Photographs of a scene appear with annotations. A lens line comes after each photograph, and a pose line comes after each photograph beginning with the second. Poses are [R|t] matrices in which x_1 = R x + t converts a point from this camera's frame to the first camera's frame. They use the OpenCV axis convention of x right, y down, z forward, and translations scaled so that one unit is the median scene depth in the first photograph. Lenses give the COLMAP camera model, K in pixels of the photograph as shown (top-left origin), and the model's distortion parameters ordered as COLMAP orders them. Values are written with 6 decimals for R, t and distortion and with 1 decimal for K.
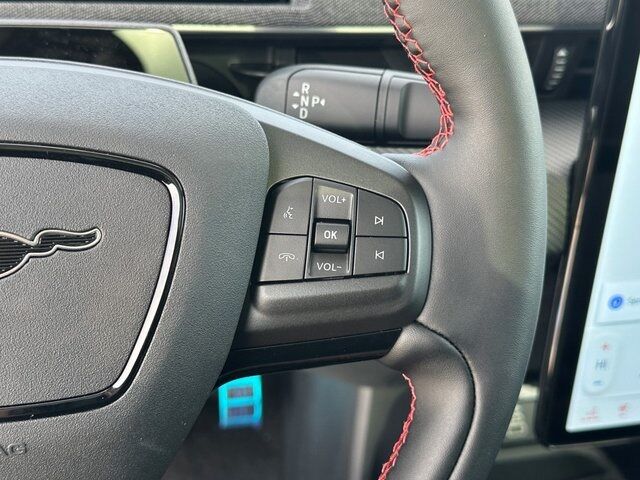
lens RADIAL K [[850.4, 0, 320.0], [0, 850.4, 240.0], [0, 0, 1]] dist [0.177819, -0.012571]
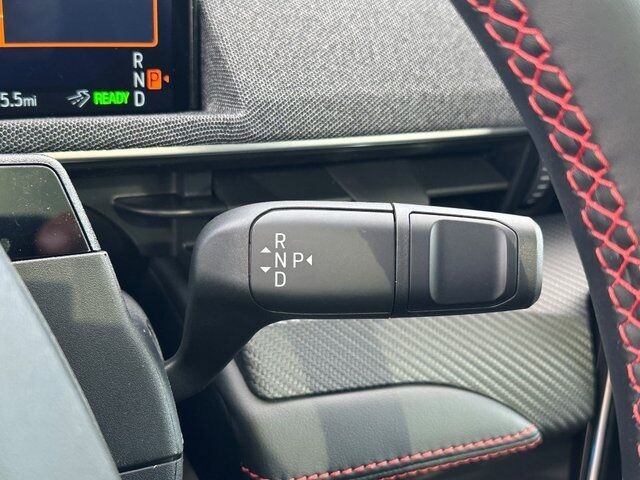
lens RADIAL K [[840.4, 0, 320.0], [0, 840.4, 240.0], [0, 0, 1]] dist [0.212505, 0.007897]
pose [[0.966460, -0.080784, 0.243782, -0.175915], [0.104891, 0.990621, -0.087563, -0.150803], [-0.234421, 0.110197, 0.965869, 0.493292]]
